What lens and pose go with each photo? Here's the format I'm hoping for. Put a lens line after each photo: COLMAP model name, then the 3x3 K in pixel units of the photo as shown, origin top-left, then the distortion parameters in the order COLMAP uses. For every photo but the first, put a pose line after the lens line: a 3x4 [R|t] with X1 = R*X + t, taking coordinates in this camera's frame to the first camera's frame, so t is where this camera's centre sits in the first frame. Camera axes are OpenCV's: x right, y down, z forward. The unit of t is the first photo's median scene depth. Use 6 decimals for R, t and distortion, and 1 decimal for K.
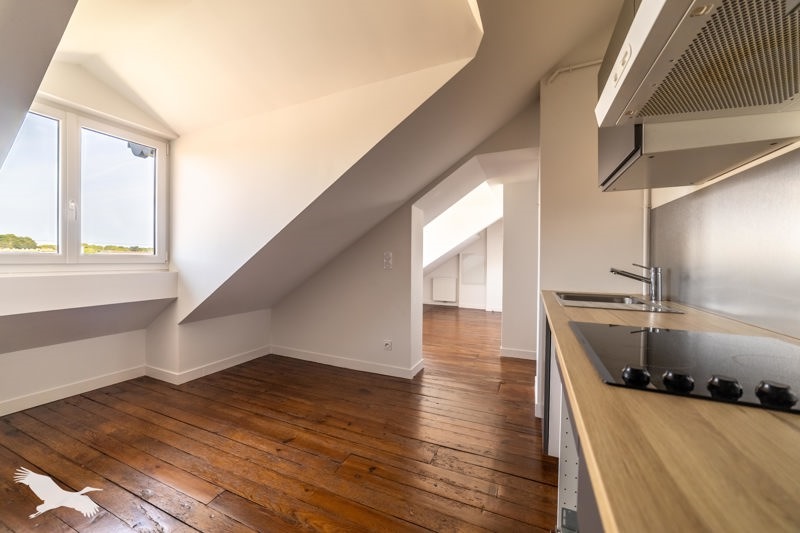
lens RADIAL K [[306.5, 0, 394.7], [0, 306.5, 264.2], [0, 0, 1]] dist [-0.000985, -0.000028]
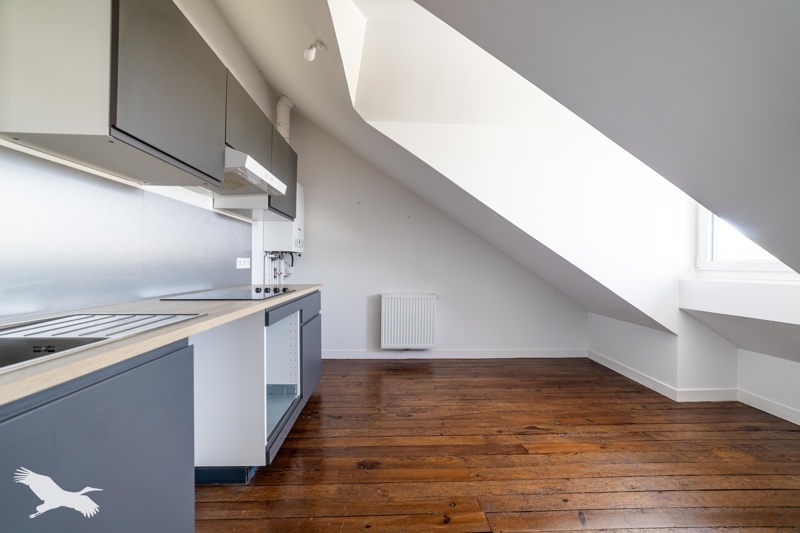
lens RADIAL K [[306.5, 0, 399.1], [0, 306.5, 265.4], [0, 0, 1]] dist [-0.000985, -0.000028]
pose [[-0.895393, -0.020545, -0.444802, 0.459704], [-0.024942, 0.999681, 0.004034, 0.005779], [0.444577, 0.014706, -0.895620, 1.859817]]
